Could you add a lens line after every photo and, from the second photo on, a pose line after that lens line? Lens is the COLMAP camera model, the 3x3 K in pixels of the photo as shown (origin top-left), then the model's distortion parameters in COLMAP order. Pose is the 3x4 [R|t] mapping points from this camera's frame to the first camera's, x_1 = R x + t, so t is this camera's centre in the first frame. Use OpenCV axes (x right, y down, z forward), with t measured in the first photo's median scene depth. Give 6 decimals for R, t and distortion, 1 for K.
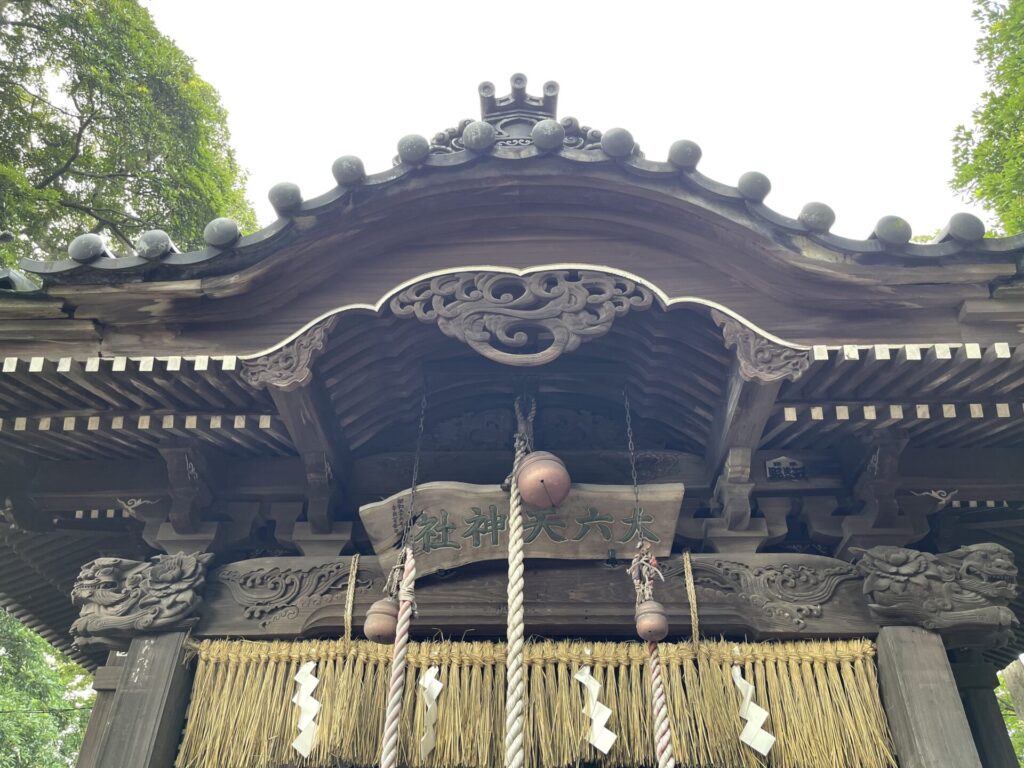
lens RADIAL K [[772.7, 0, 507.3], [0, 772.7, 383.9], [0, 0, 1]] dist [0.031473, -0.017389]
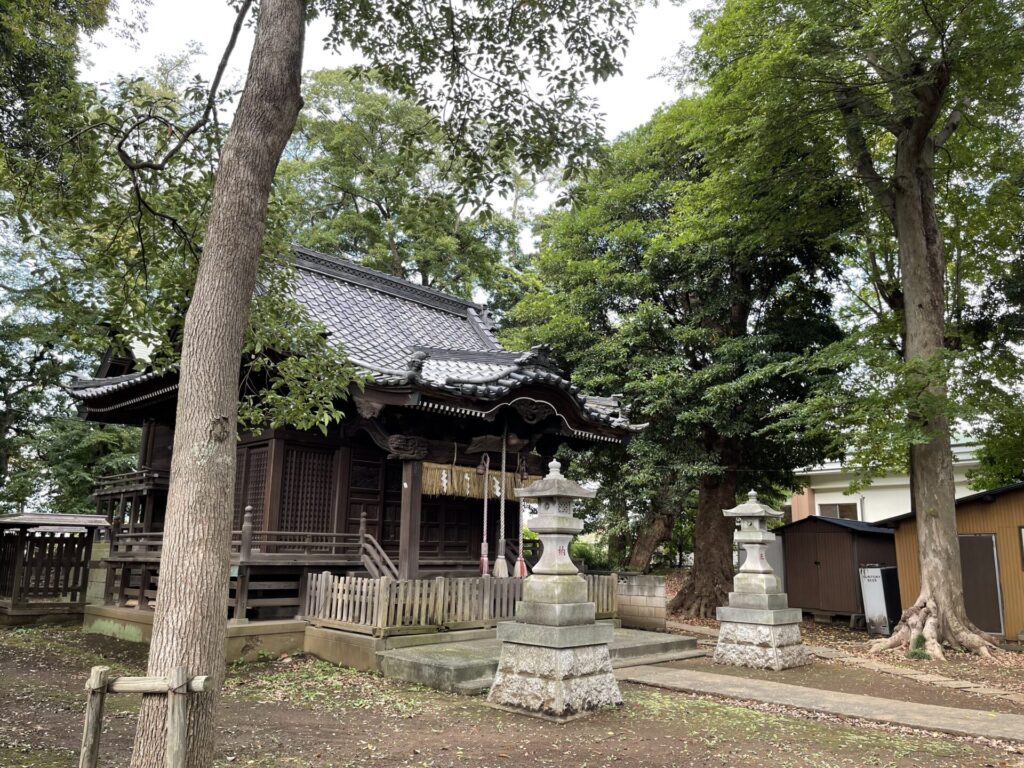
lens RADIAL K [[772.7, 0, 519.0], [0, 772.7, 381.6], [0, 0, 1]] dist [0.031473, -0.017389]
pose [[0.671460, 0.159081, 0.723764, -2.892054], [-0.464617, 0.851249, 0.243939, -1.137802], [-0.577297, -0.500069, 0.645491, -1.488878]]
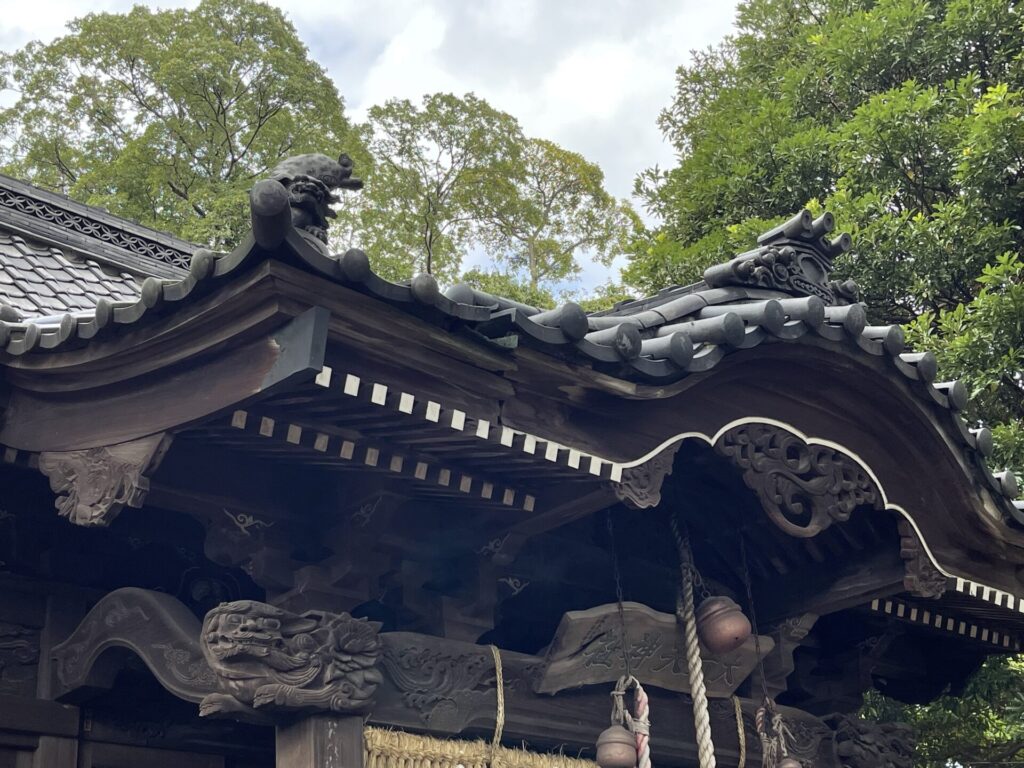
lens RADIAL K [[1427.6, 0, 512.4], [0, 1427.6, 382.3], [0, 0, 1]] dist [0.073498, 0.000000]
pose [[0.701214, 0.265700, 0.661591, -1.430377], [-0.375497, 0.926461, 0.025912, -0.111461], [-0.606053, -0.266595, 0.749417, -0.145922]]
